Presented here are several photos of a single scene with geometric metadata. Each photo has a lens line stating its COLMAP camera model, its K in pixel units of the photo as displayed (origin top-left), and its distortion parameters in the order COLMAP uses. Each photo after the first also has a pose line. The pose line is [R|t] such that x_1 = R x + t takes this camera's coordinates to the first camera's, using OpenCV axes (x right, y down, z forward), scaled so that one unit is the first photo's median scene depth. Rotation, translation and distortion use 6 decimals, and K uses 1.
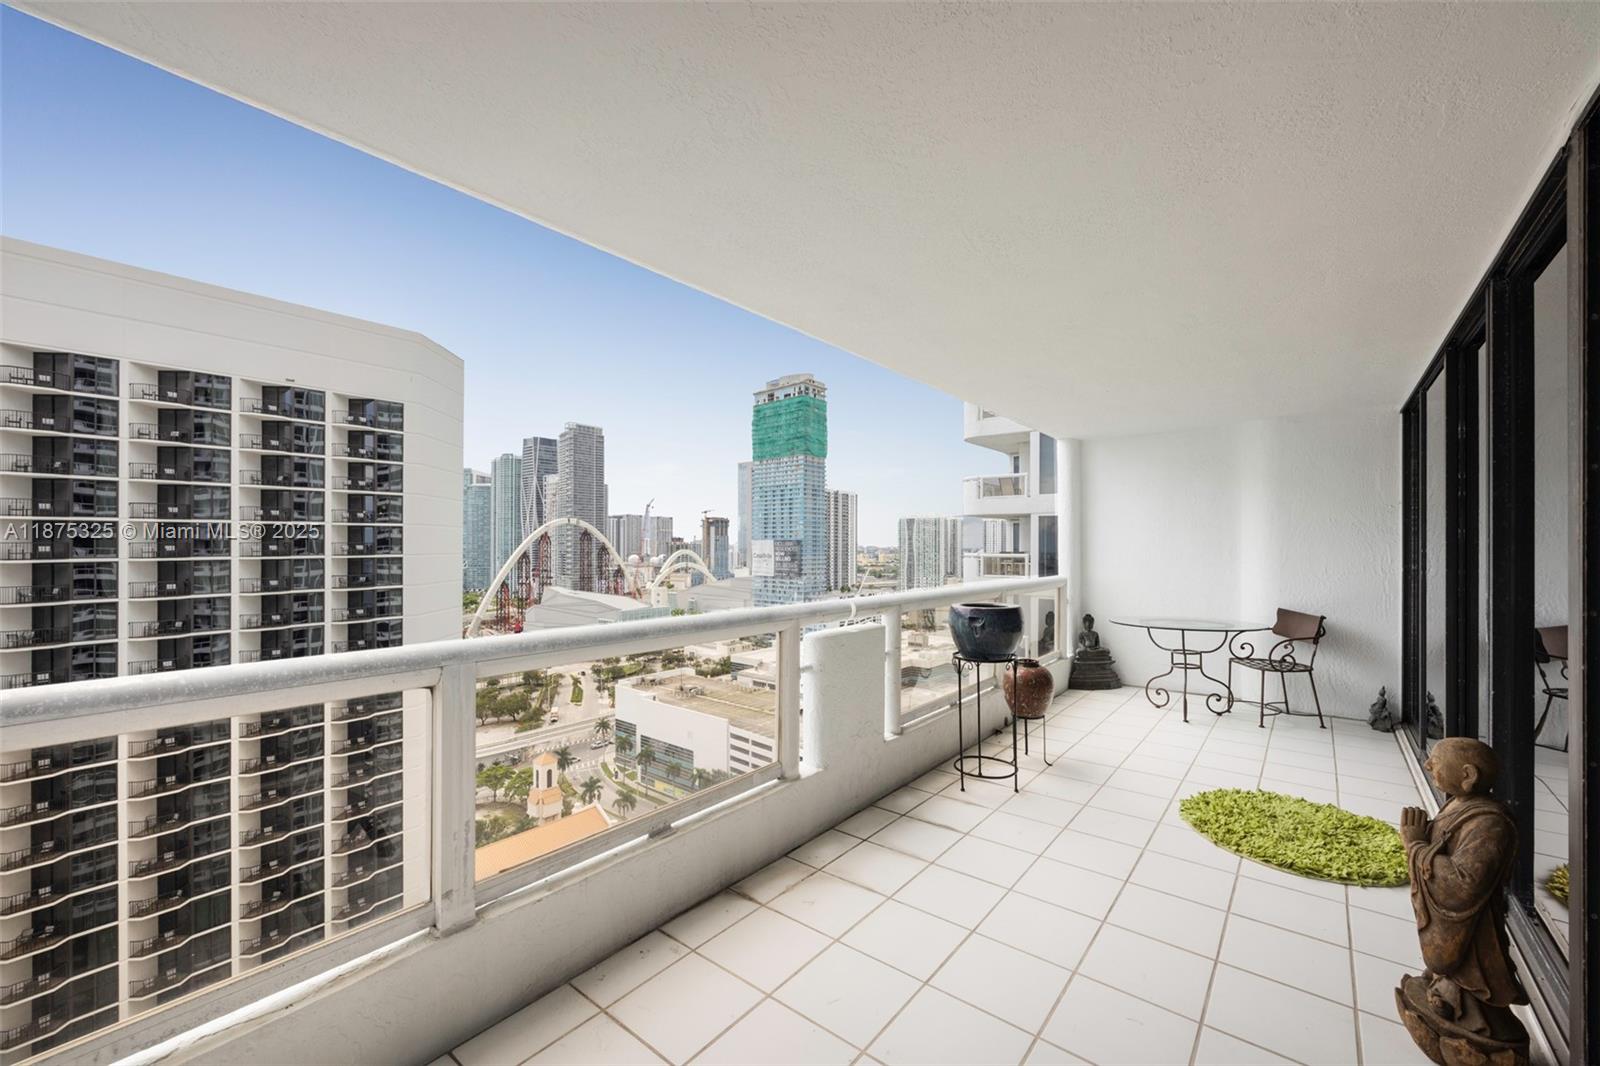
lens RADIAL K [[630.1, 0, 803.2], [0, 630.1, 541.3], [0, 0, 1]] dist [-0.000237, 0.000175]
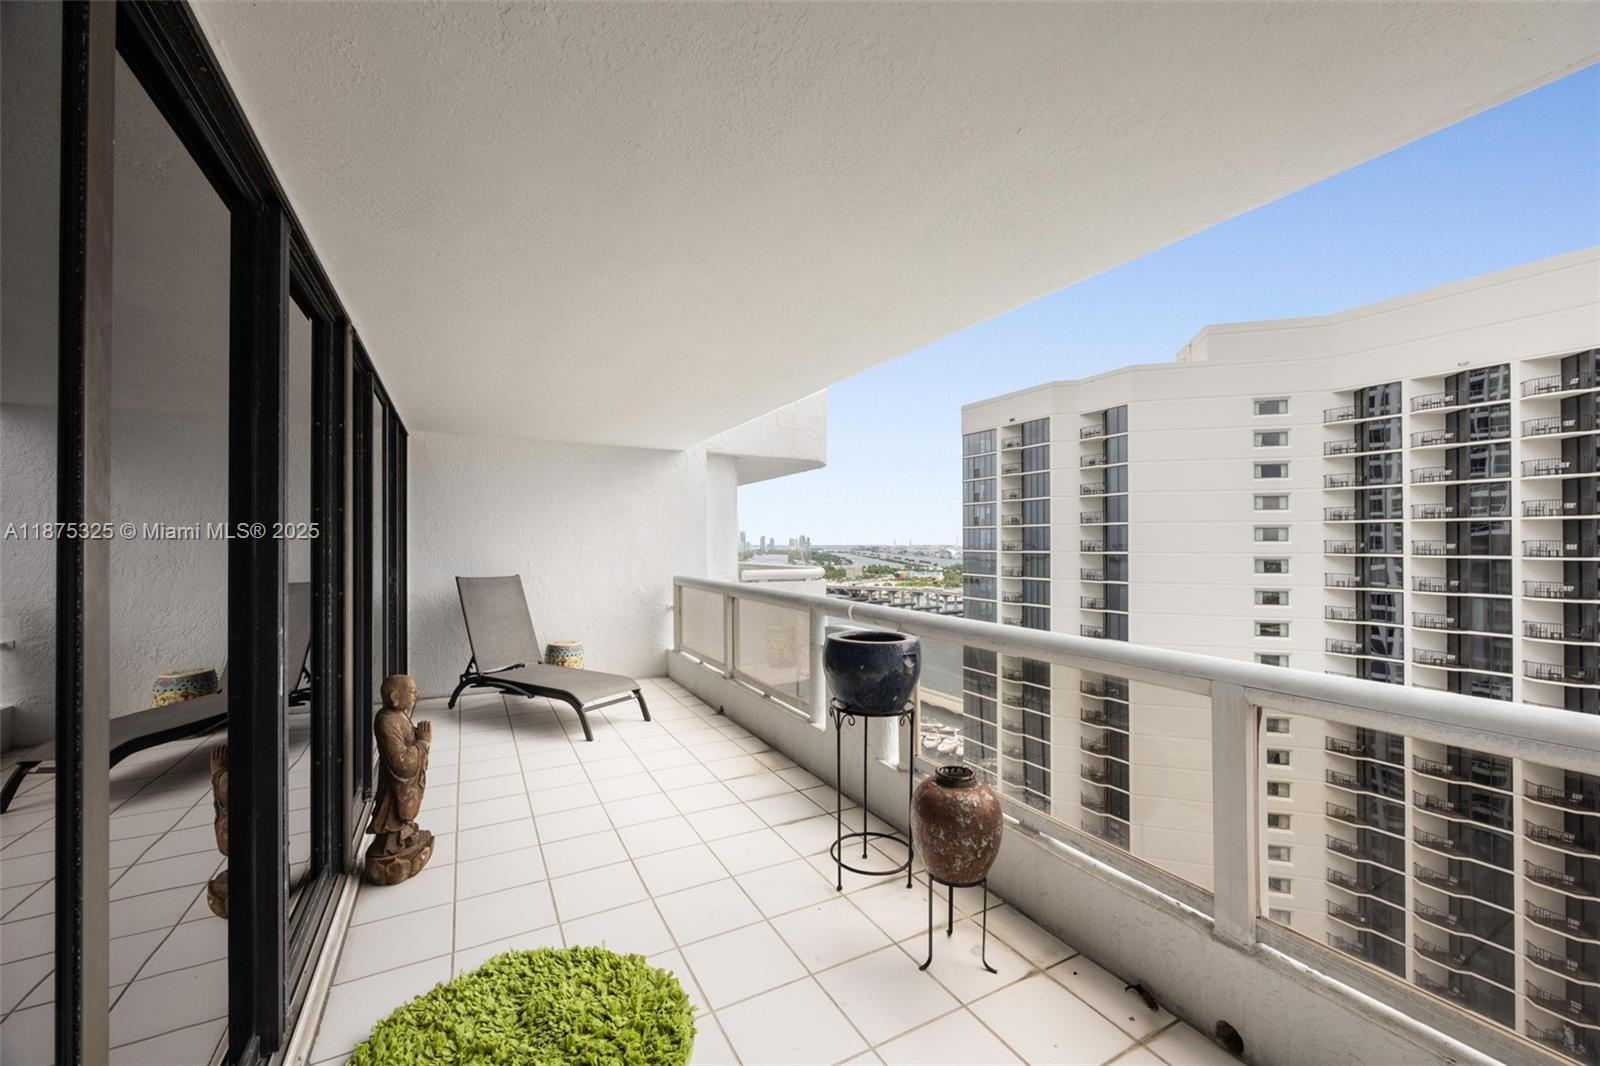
lens RADIAL K [[630.1, 0, 803.2], [0, 630.1, 541.3], [0, 0, 1]] dist [-0.000237, 0.000175]
pose [[-0.377482, -0.002036, -0.926015, 0.957666], [0.003389, 0.999988, -0.003580, -0.004264], [0.926011, -0.004490, -0.377470, 1.148254]]
